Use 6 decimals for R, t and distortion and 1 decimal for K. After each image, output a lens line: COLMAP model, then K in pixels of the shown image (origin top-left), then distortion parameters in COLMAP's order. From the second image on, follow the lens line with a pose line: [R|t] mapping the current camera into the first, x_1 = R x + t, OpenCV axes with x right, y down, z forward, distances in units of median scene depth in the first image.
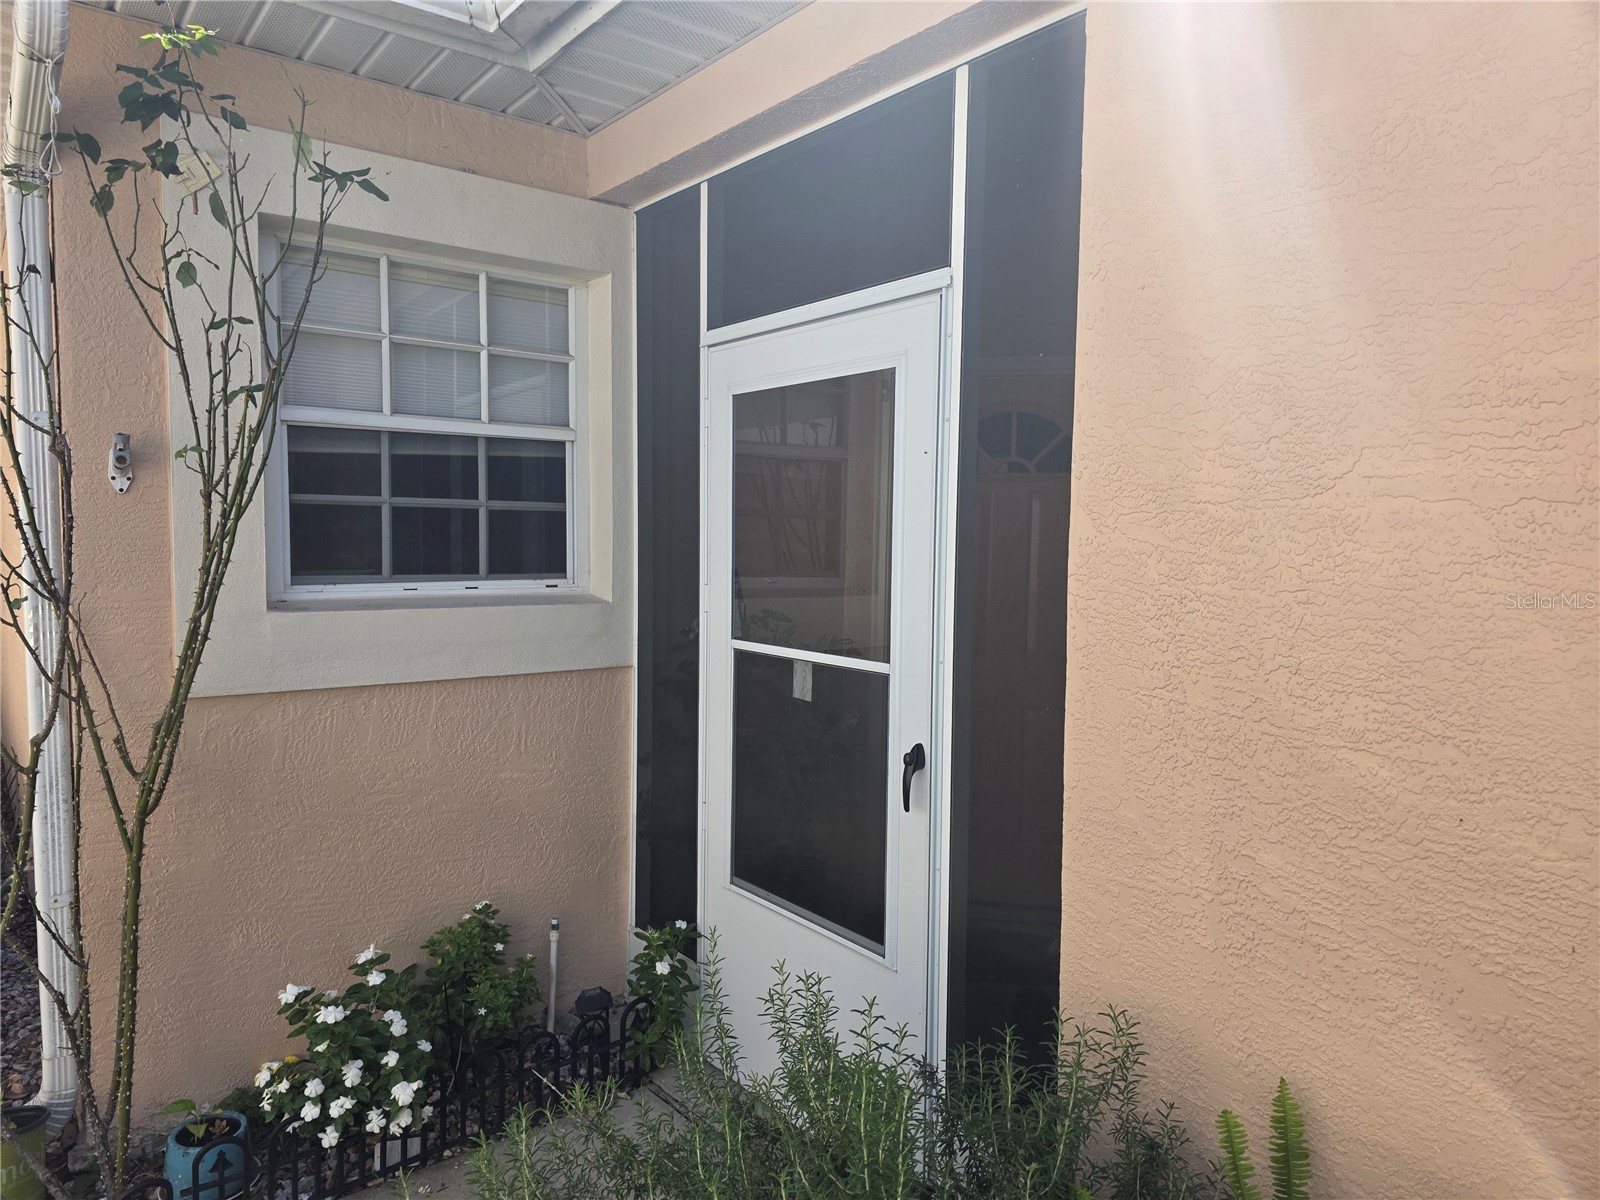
lens RADIAL K [[1079.4, 0, 785.3], [0, 1079.4, 596.7], [0, 0, 1]] dist [0.048674, -0.035464]
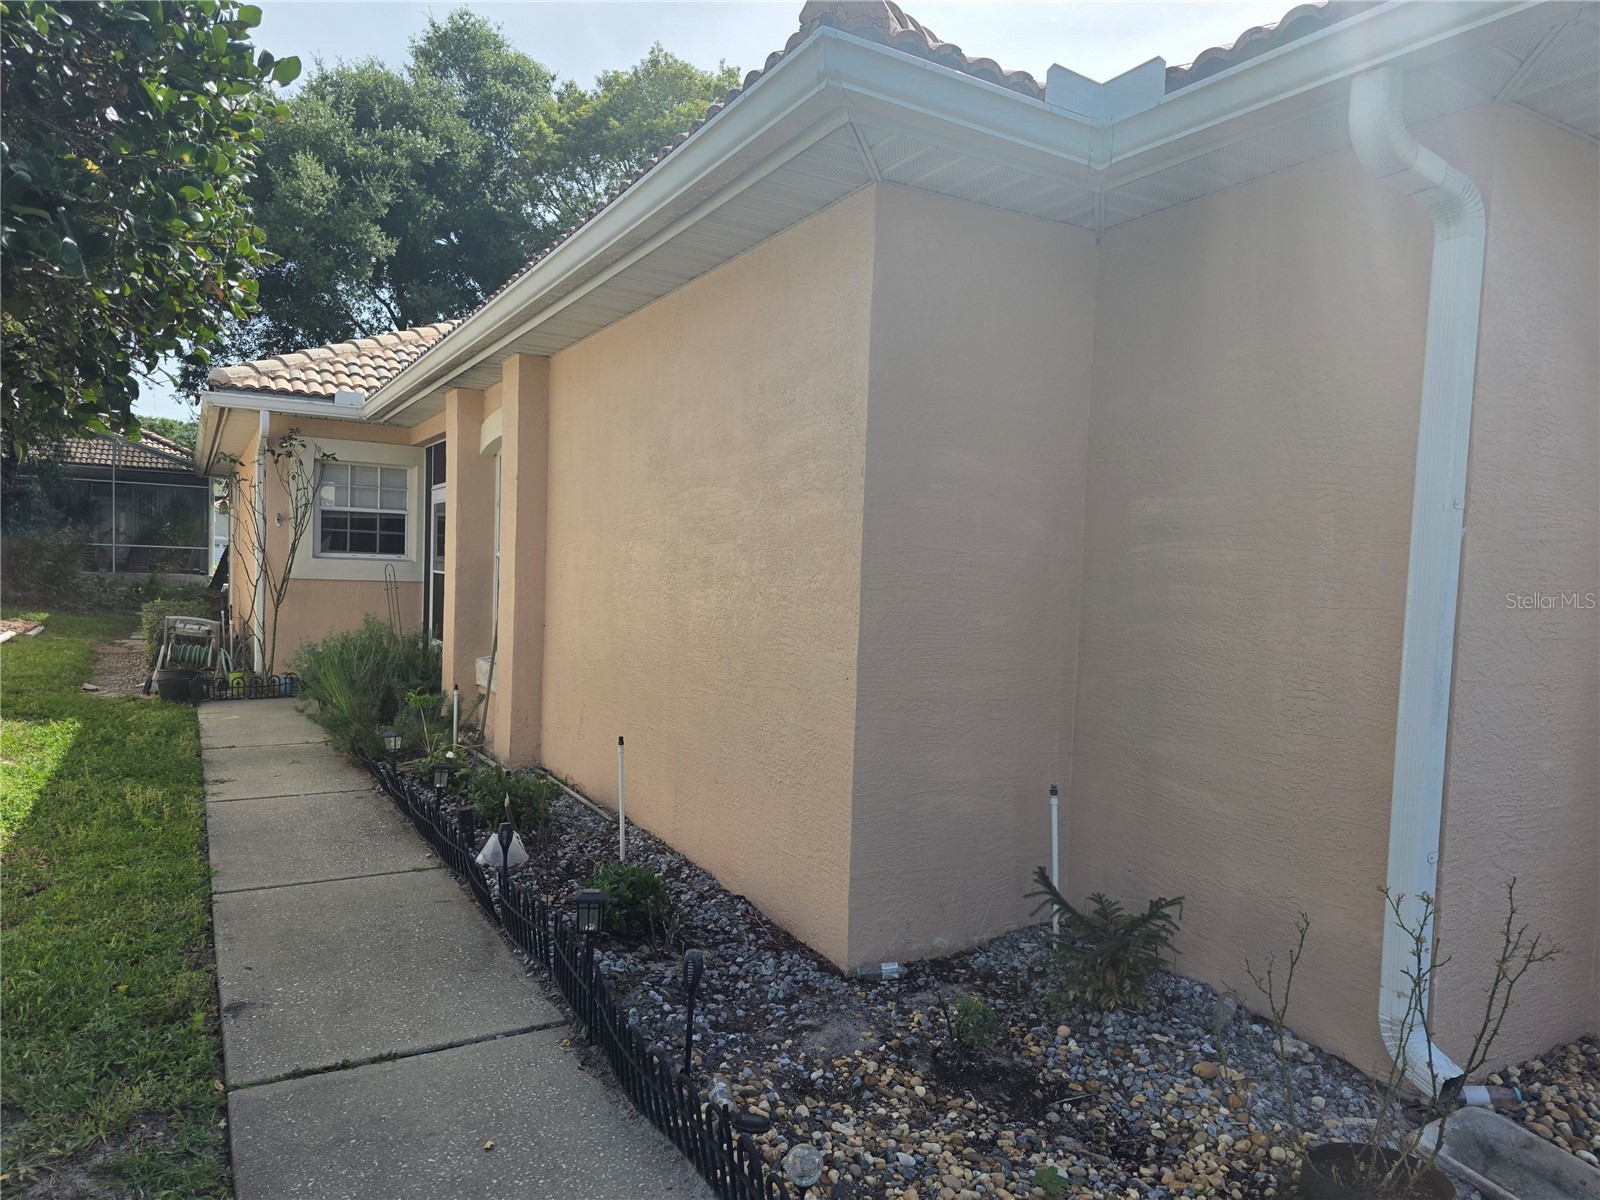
lens RADIAL K [[1079.4, 0, 813.5], [0, 1079.4, 601.5], [0, 0, 1]] dist [0.048674, -0.035464]
pose [[0.991987, 0.025919, -0.123655, 1.637519], [-0.030331, 0.998964, -0.033930, 0.225229], [0.122647, 0.037409, 0.991745, -2.415559]]
